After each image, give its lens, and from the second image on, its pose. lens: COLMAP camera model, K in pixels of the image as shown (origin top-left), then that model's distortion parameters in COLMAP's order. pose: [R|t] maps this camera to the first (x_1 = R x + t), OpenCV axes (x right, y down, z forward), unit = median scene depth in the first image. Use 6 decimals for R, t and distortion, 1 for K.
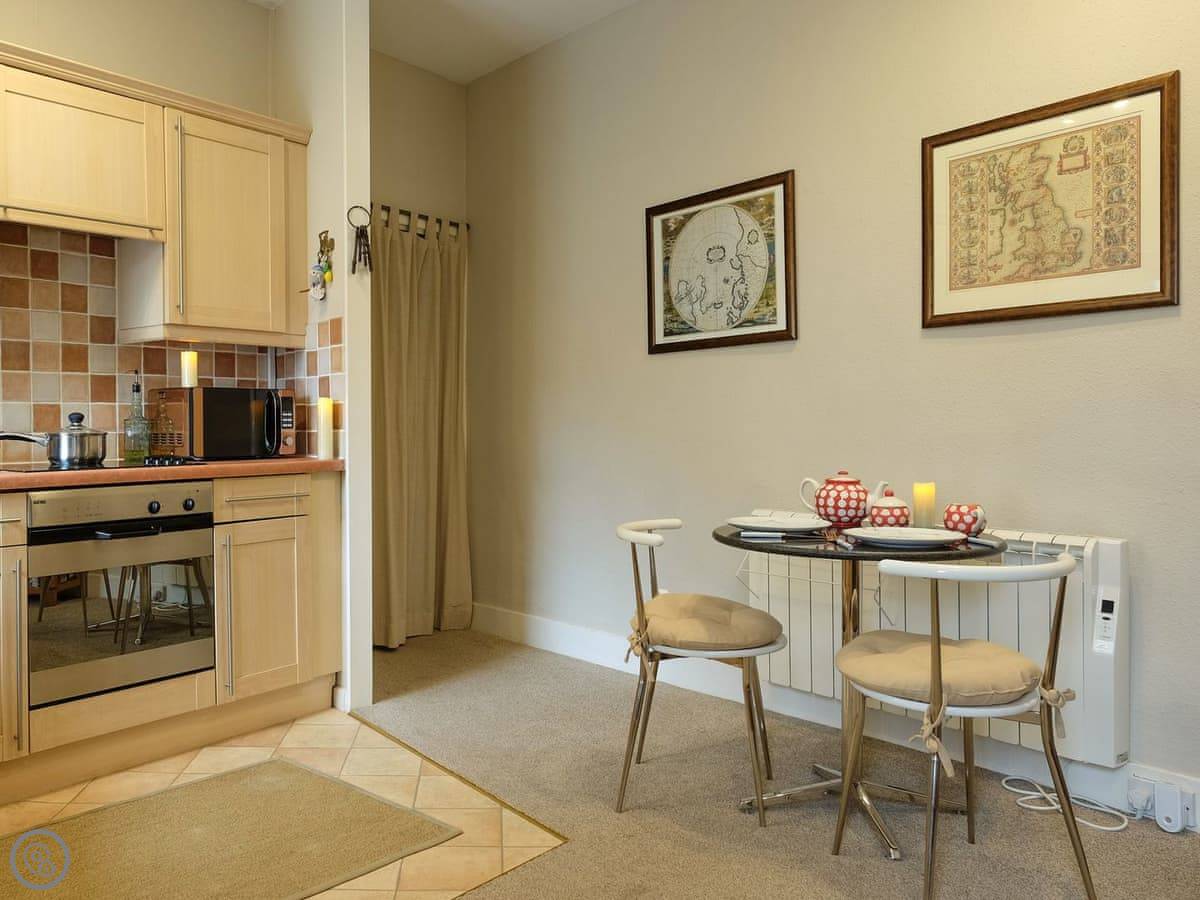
lens RADIAL K [[1049.8, 0, 600.0], [0, 1049.8, 450.0], [0, 0, 1]] dist [-0.011890, -0.011809]
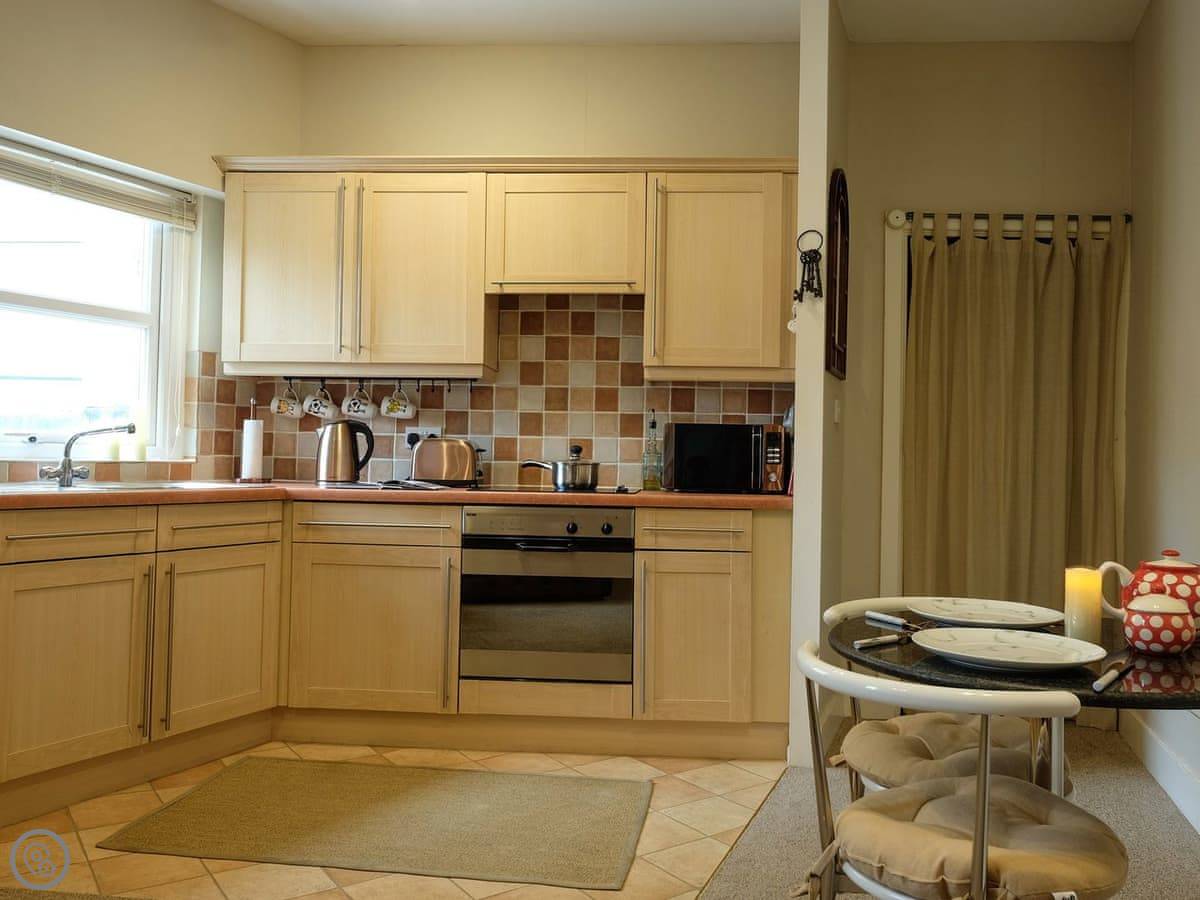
lens RADIAL K [[1116.0, 0, 599.5], [0, 1116.0, 429.4], [0, 0, 1]] dist [-0.002908, -0.003931]
pose [[0.518132, -0.006278, -0.855278, 0.580263], [-0.043242, 0.998502, -0.033526, -0.012263], [0.854207, 0.054354, 0.517084, 0.355739]]
